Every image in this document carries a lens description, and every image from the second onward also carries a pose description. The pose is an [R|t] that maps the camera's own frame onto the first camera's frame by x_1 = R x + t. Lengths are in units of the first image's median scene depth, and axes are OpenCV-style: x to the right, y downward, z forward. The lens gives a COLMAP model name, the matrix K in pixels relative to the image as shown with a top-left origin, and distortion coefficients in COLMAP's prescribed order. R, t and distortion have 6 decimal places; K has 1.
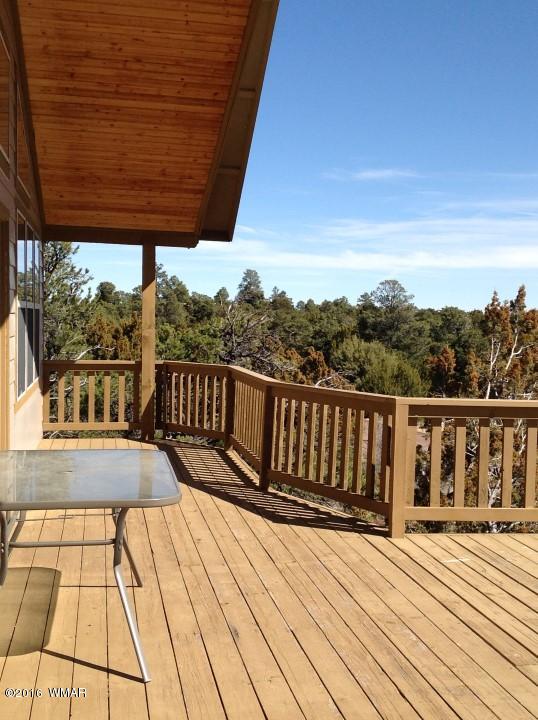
lens RADIAL K [[987.0, 0, 284.0], [0, 987.0, 360.3], [0, 0, 1]] dist [0.211279, -0.606525]
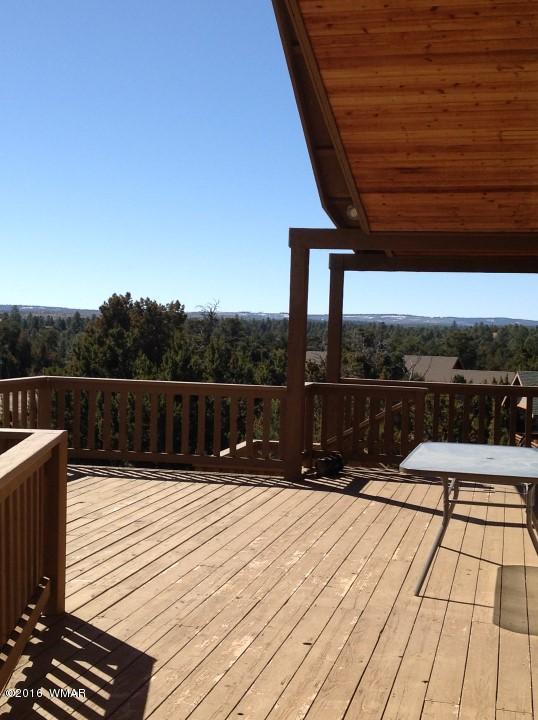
lens RADIAL K [[987.0, 0, 284.0], [0, 987.0, 360.3], [0, 0, 1]] dist [0.211279, -0.606525]
pose [[-0.916143, -0.058039, 0.396627, -0.390181], [-0.030603, 0.996702, 0.075160, -0.087371], [-0.399681, 0.056719, -0.914898, 1.868252]]
